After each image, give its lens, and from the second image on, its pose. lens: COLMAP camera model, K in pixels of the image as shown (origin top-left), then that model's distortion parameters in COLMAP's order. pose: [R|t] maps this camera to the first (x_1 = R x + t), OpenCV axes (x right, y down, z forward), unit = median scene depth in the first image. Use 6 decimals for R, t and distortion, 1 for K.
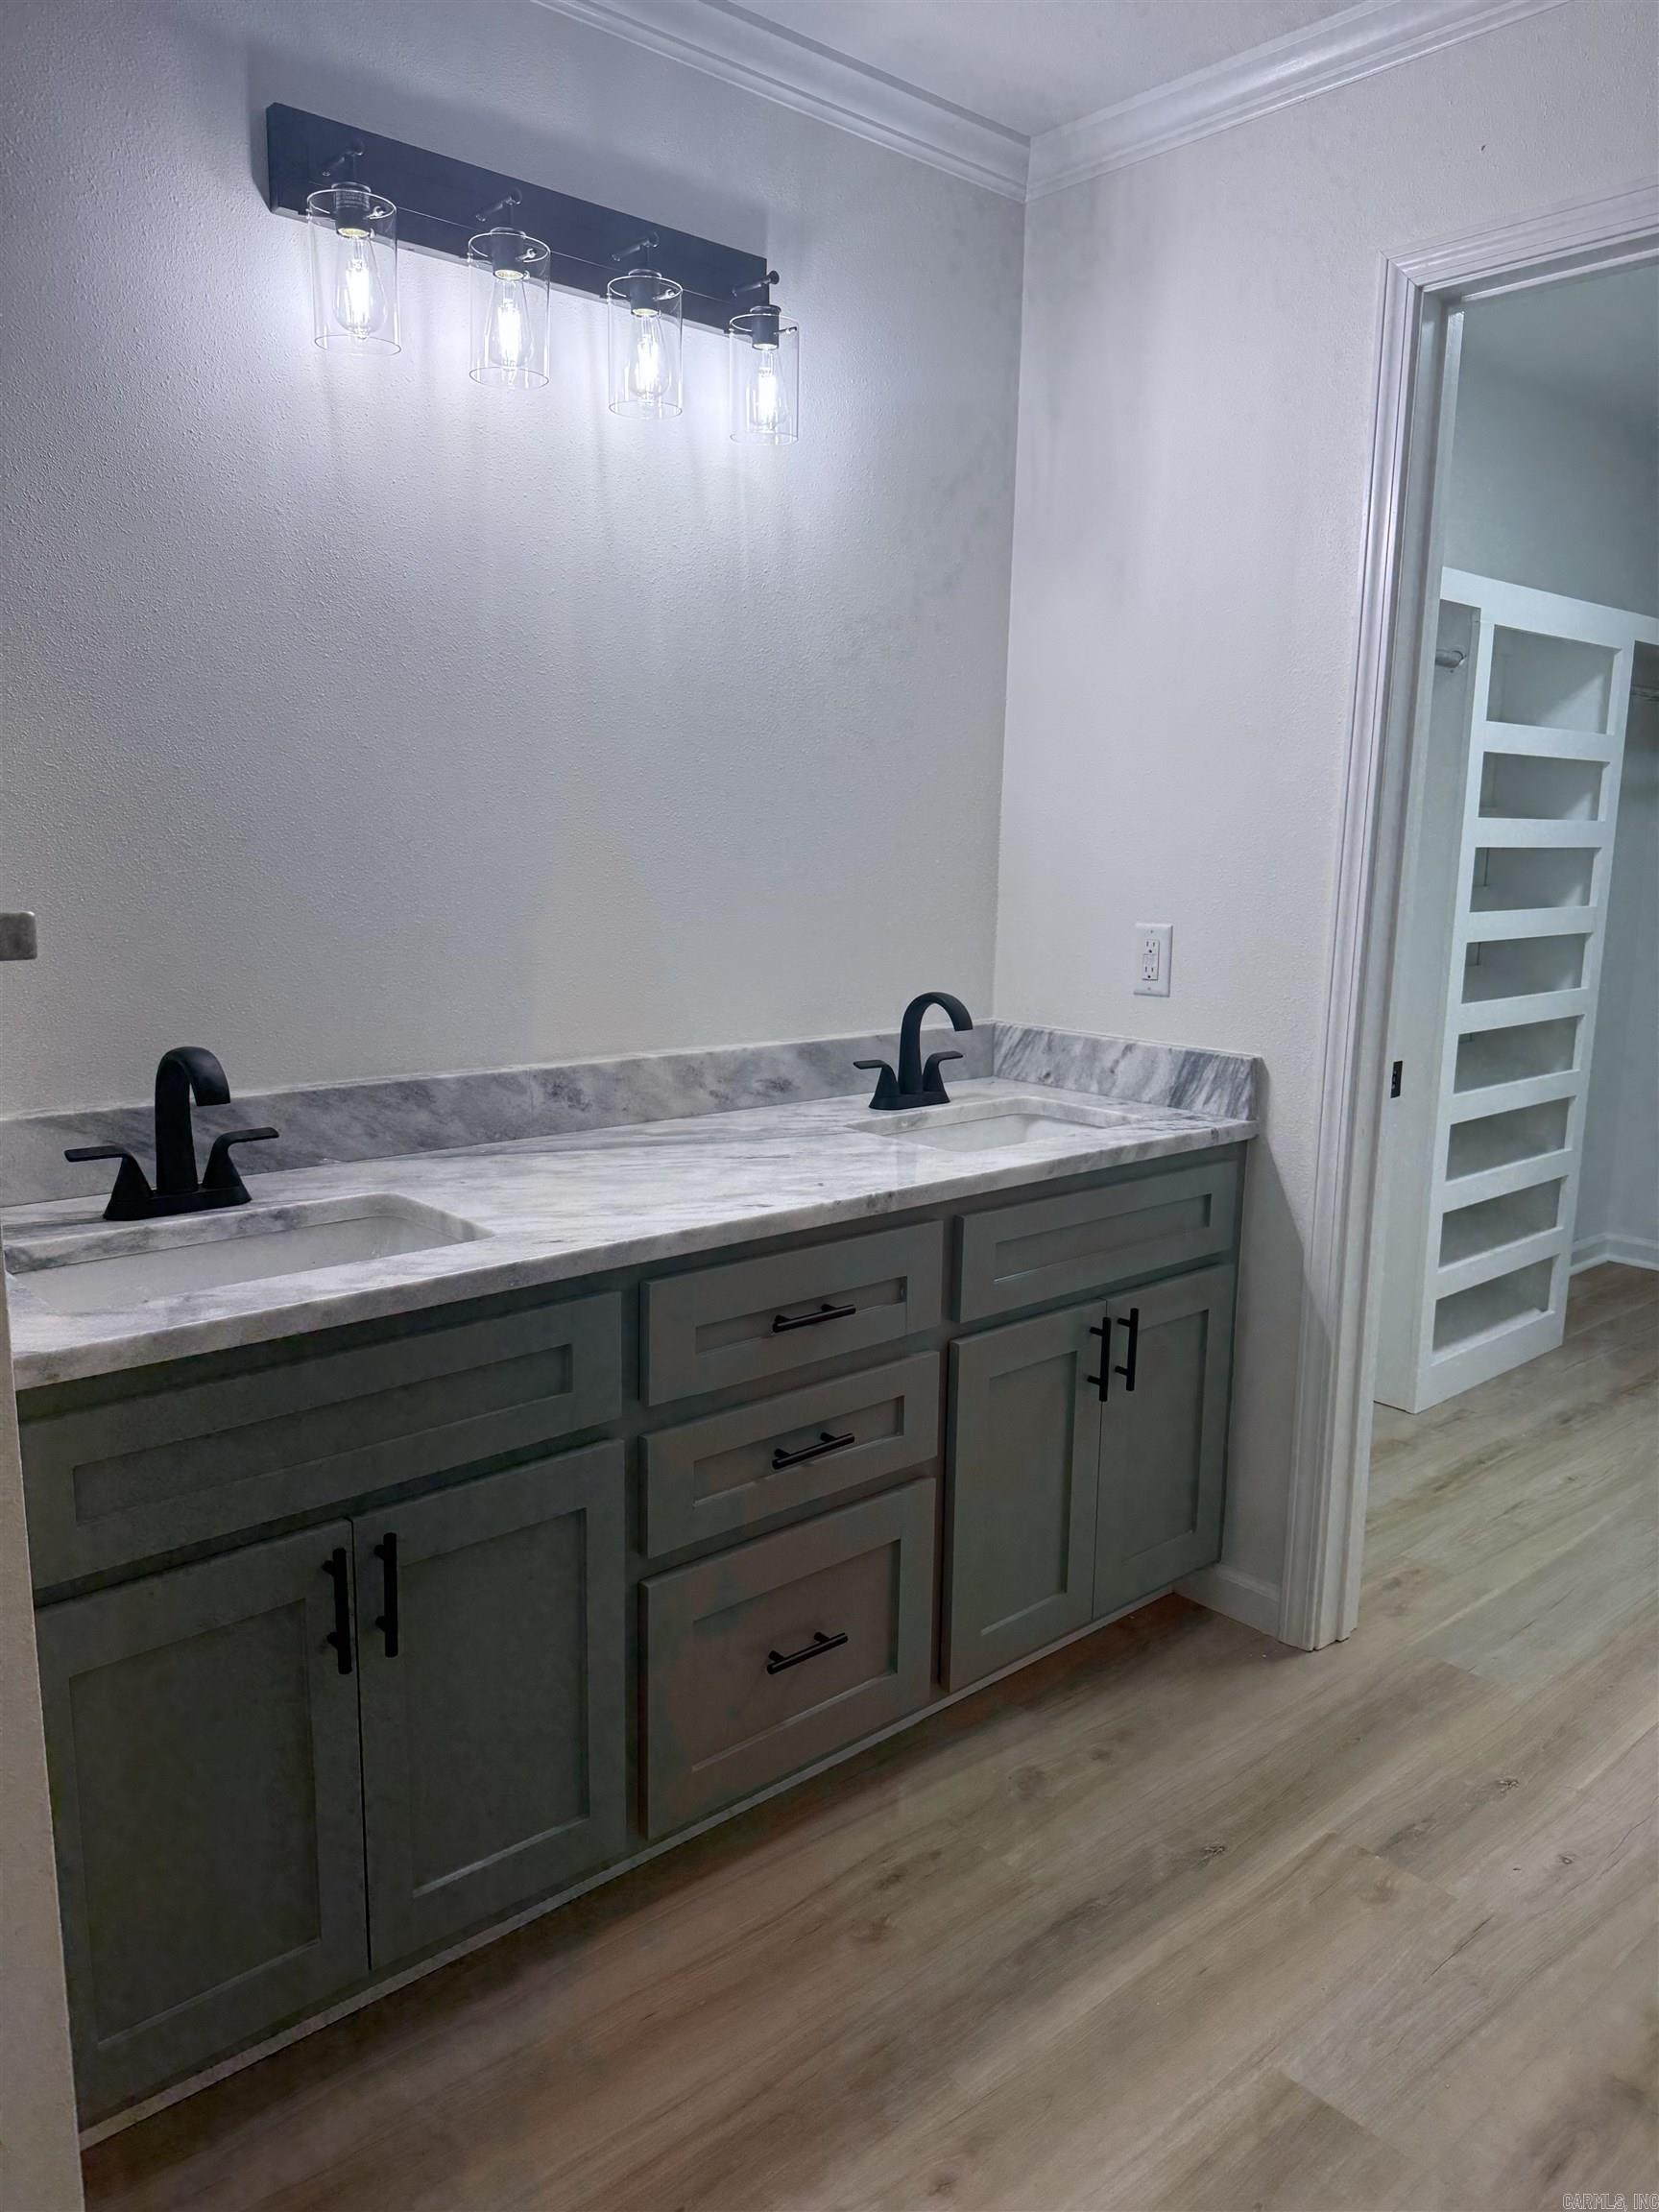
lens RADIAL K [[1565.3, 0, 829.5], [0, 1565.3, 1106.0], [0, 0, 1]] dist [0.069545, -0.100784]
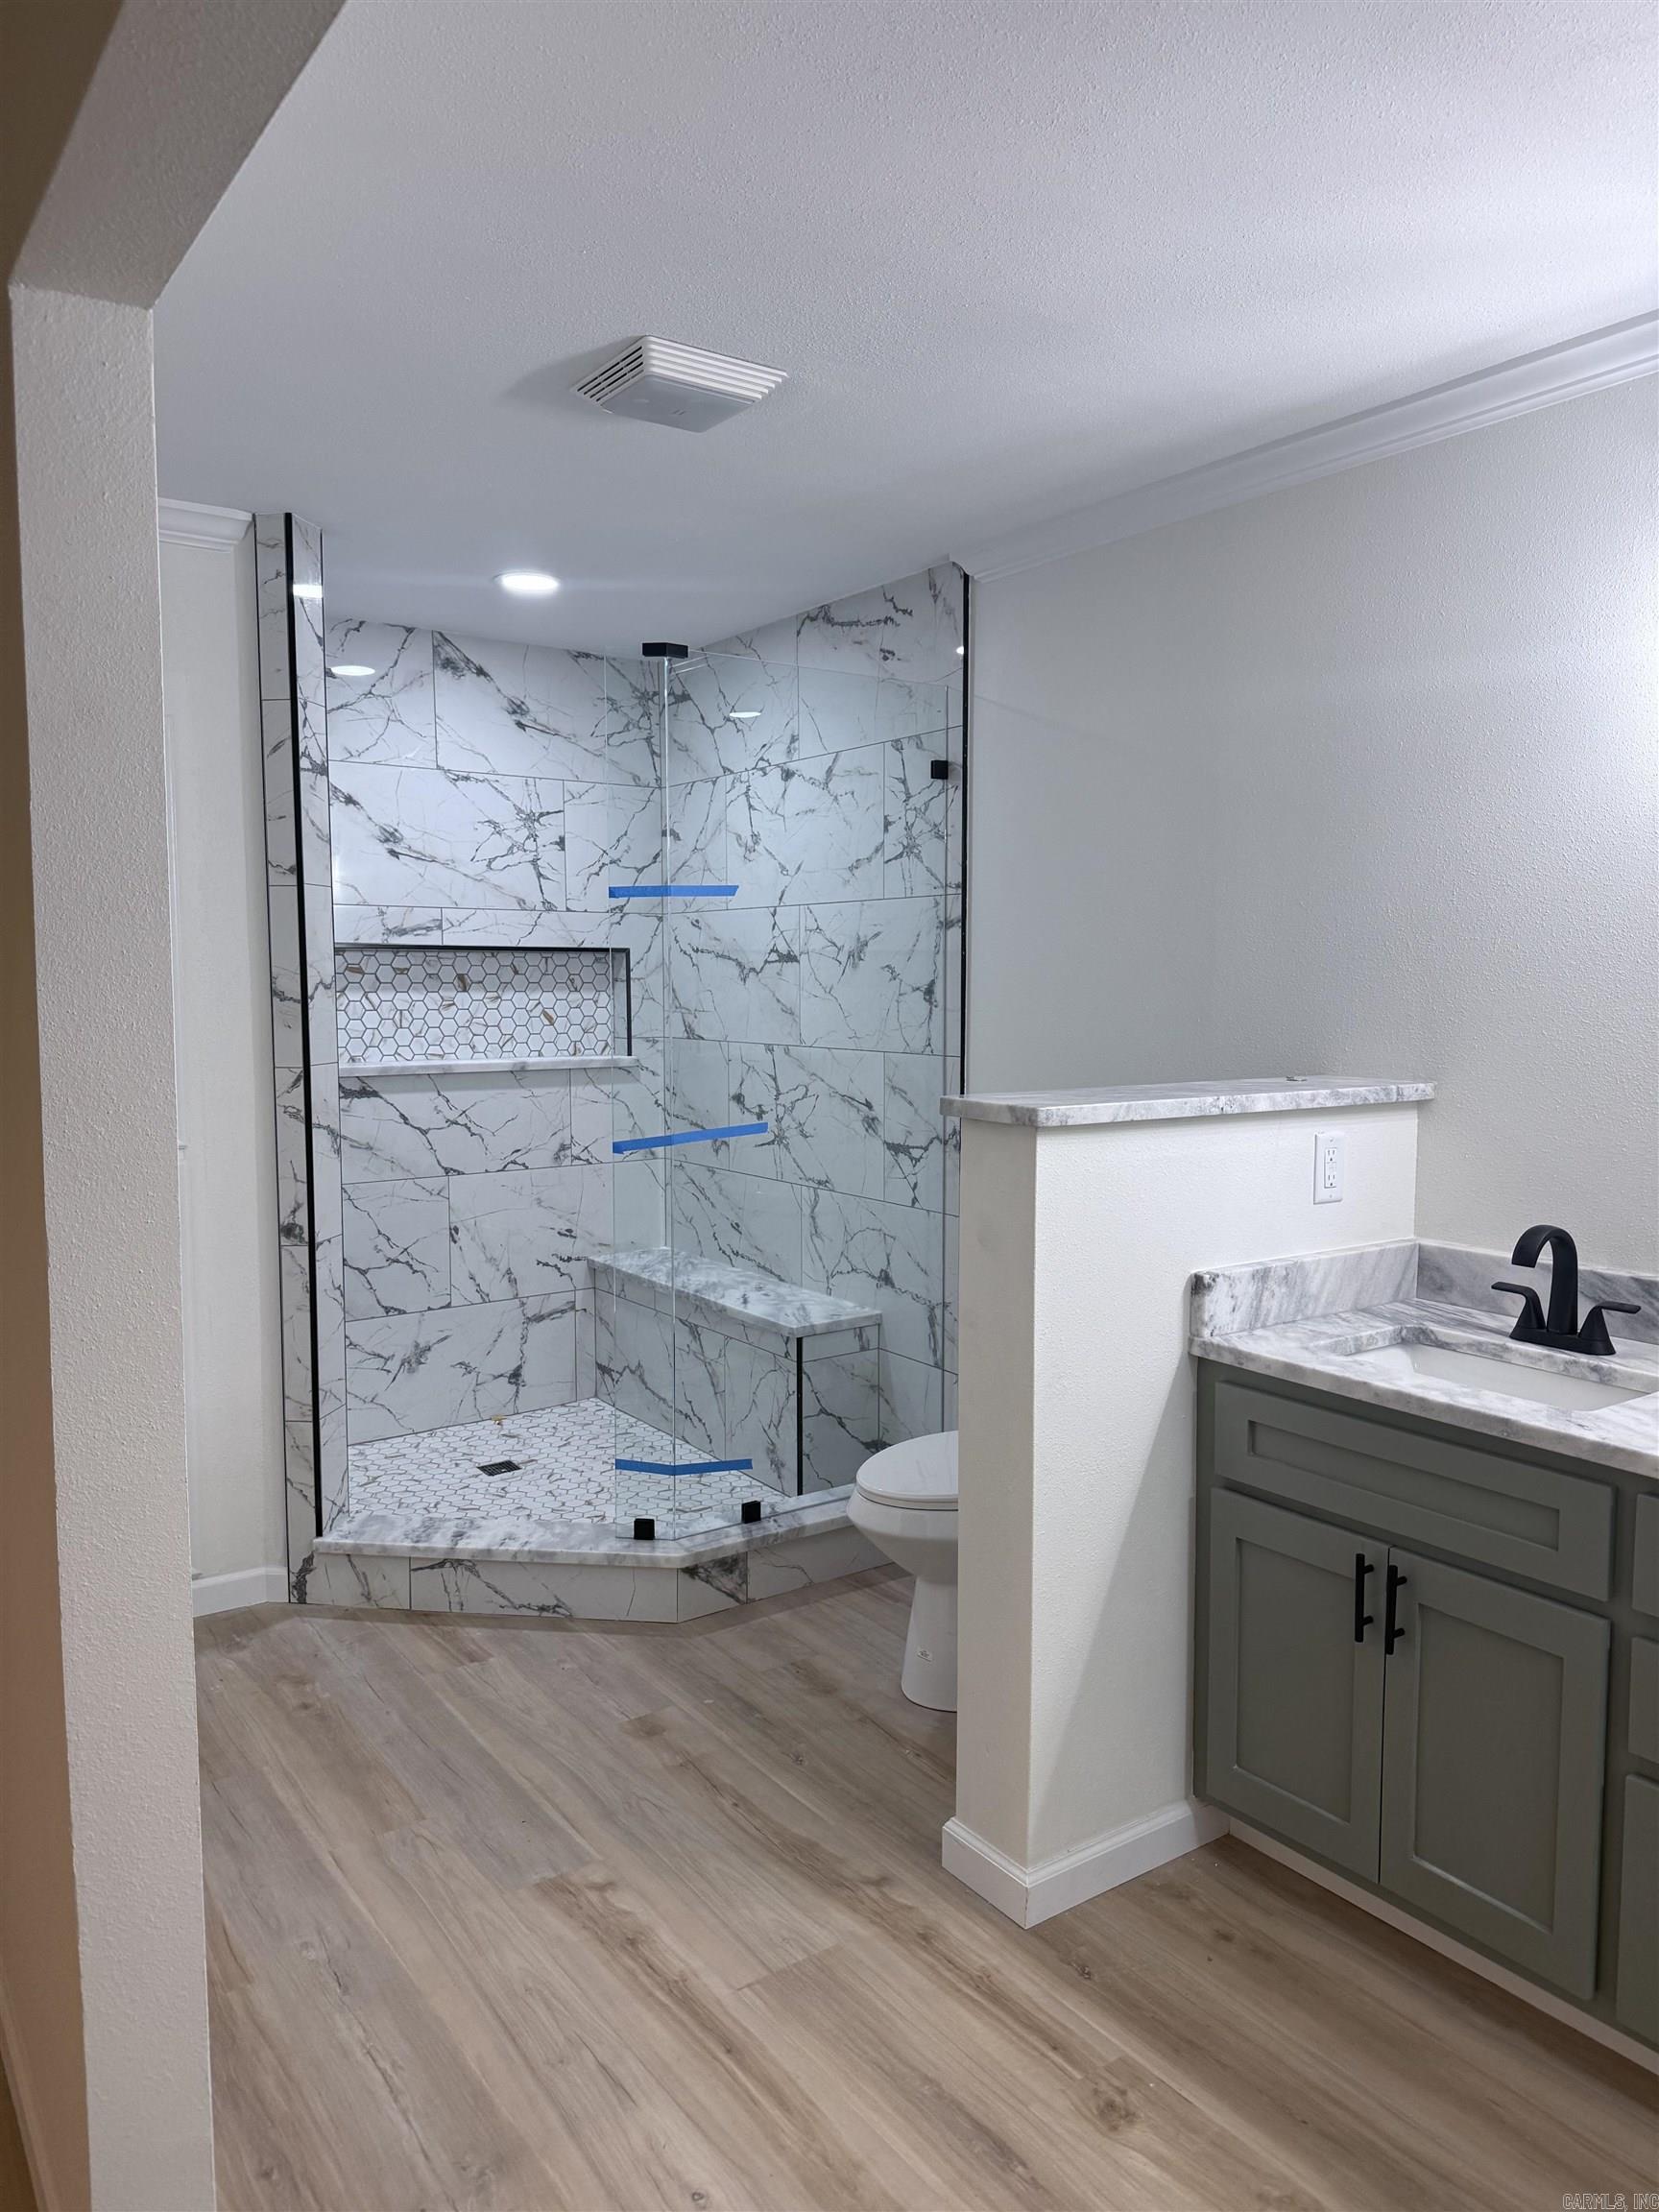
lens RADIAL K [[1565.3, 0, 829.5], [0, 1565.3, 1106.0], [0, 0, 1]] dist [0.069545, -0.100784]
pose [[-0.119344, 0.067304, -0.990569, 0.751524], [-0.175596, 0.980541, 0.087779, -0.109783], [0.977202, 0.184416, -0.105204, 0.376480]]
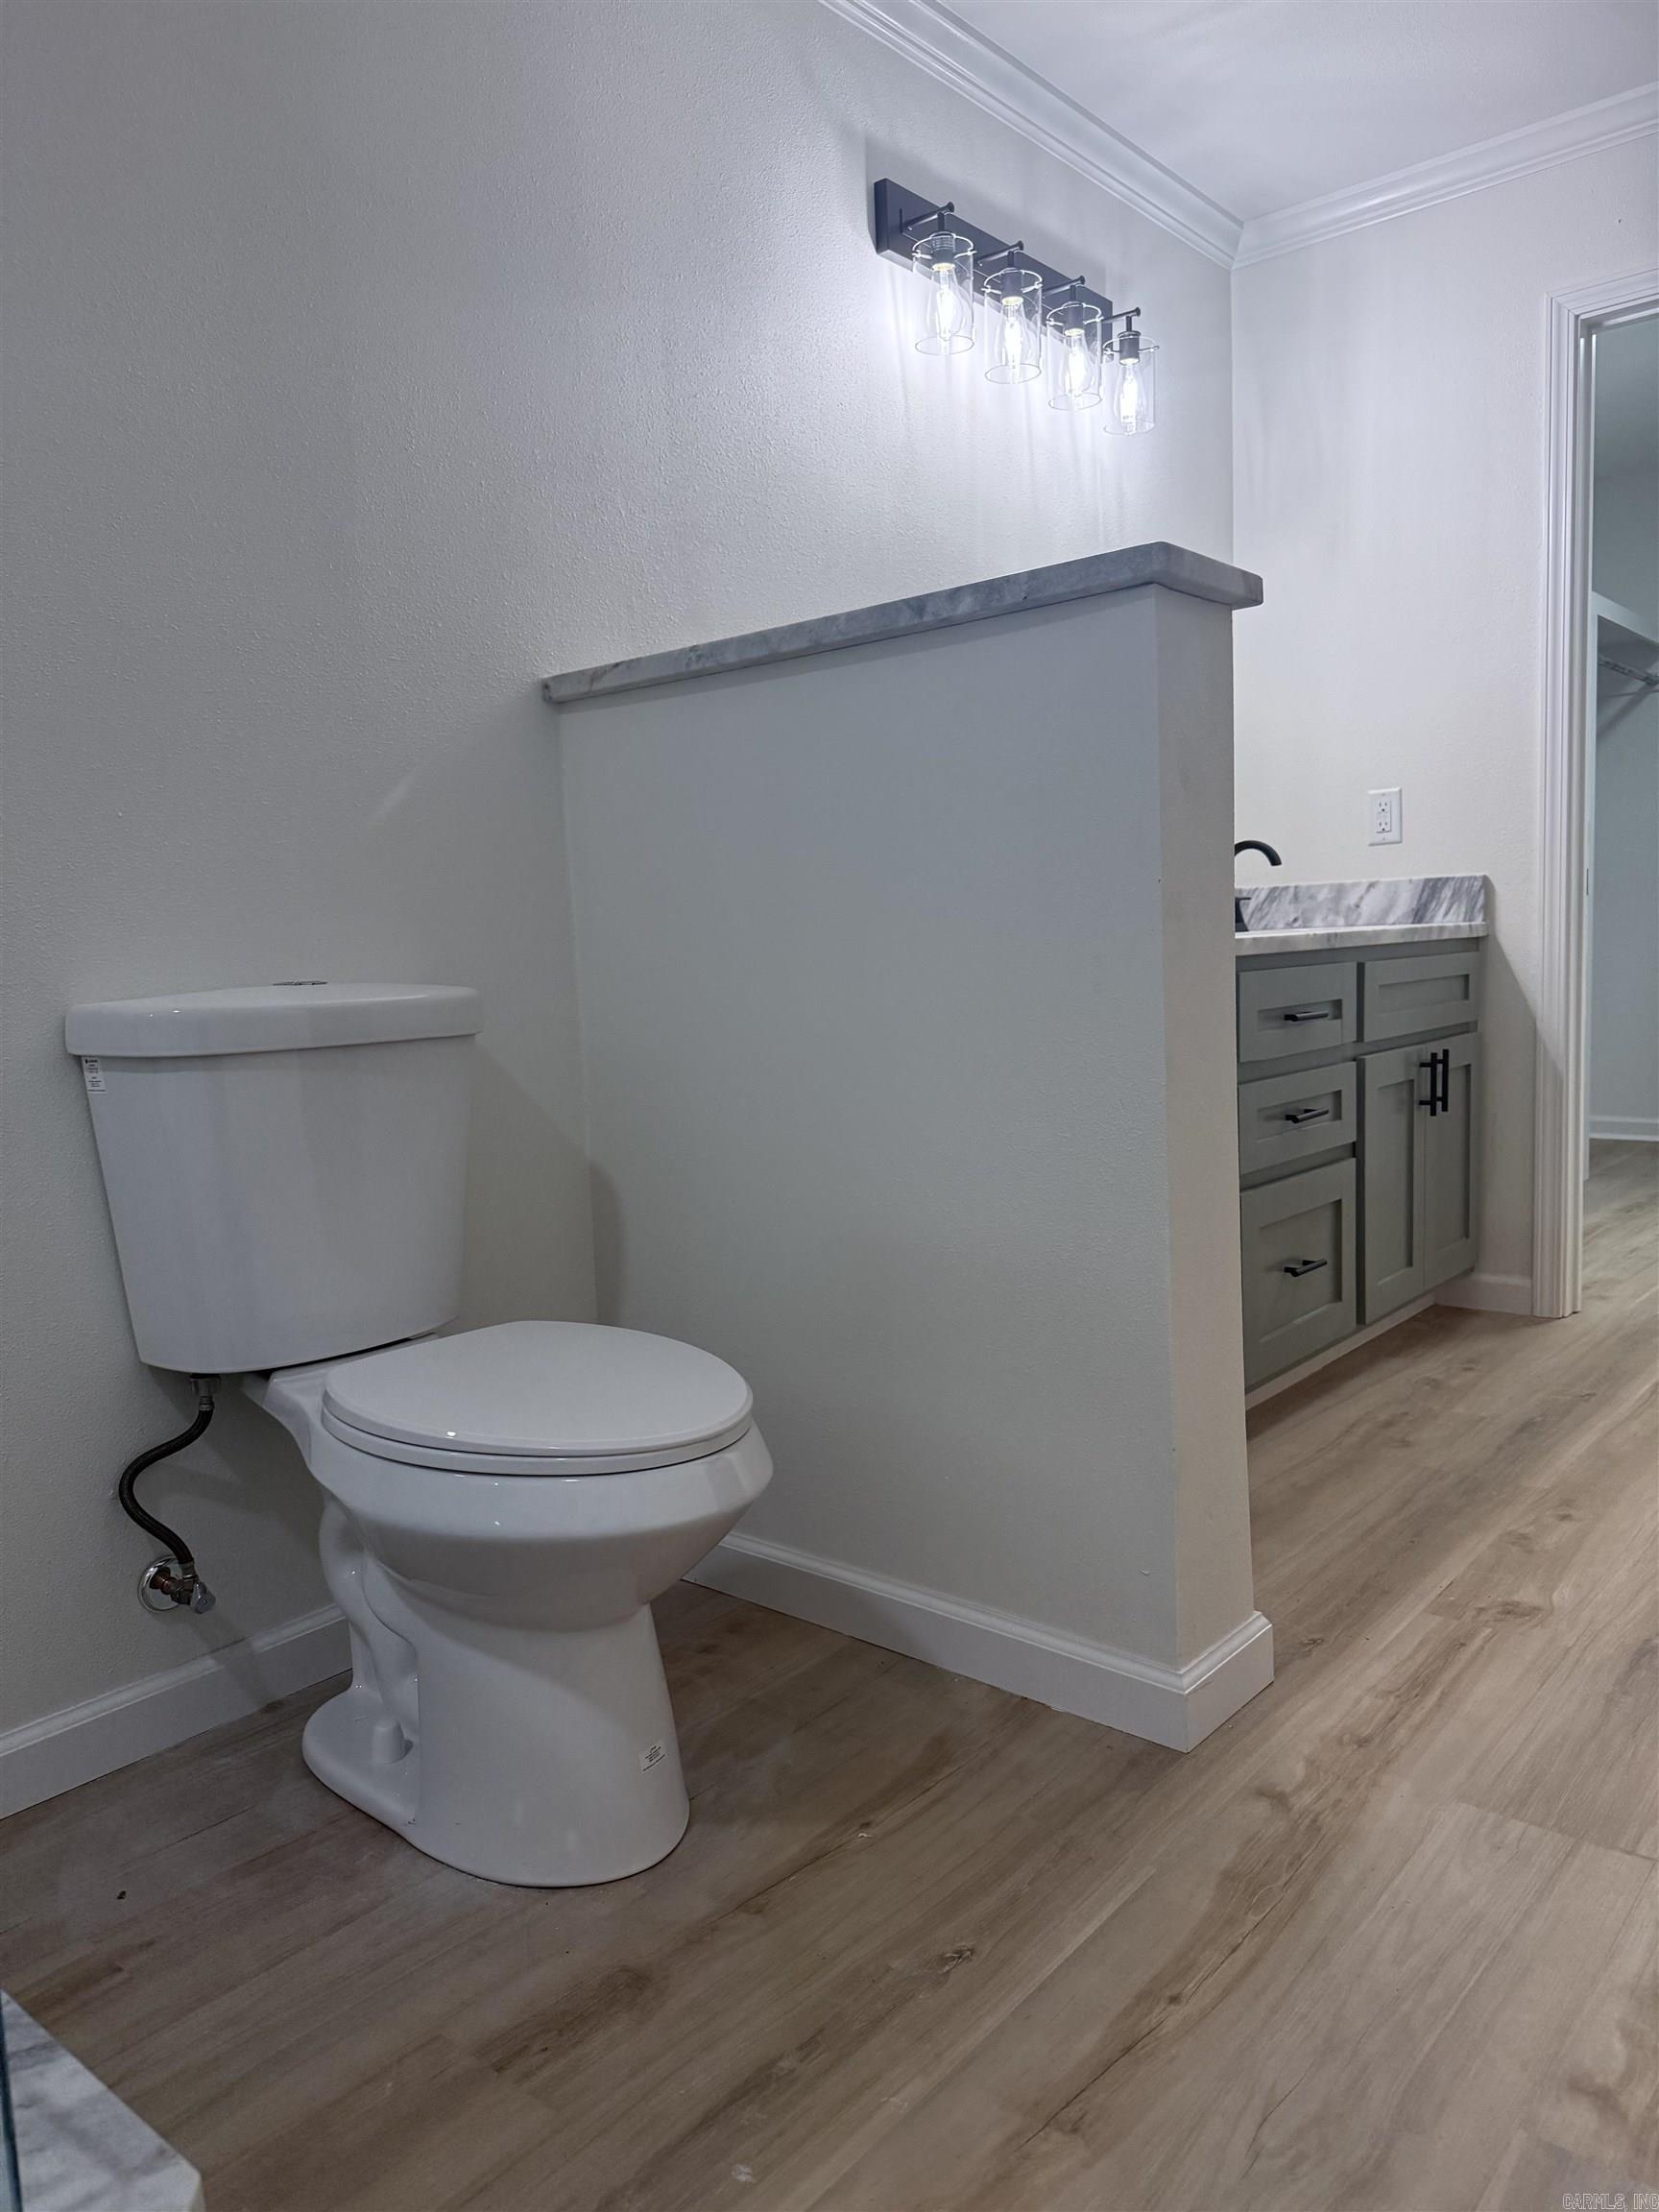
lens RADIAL K [[1544.4, 0, 829.5], [0, 1544.4, 1106.0], [0, 0, 1]] dist [0.028484, -0.063319]
pose [[0.990010, -0.071627, 0.121451, -0.491013], [0.078543, 0.995493, -0.053146, 0.206101], [-0.117097, 0.062154, 0.991174, -0.249289]]
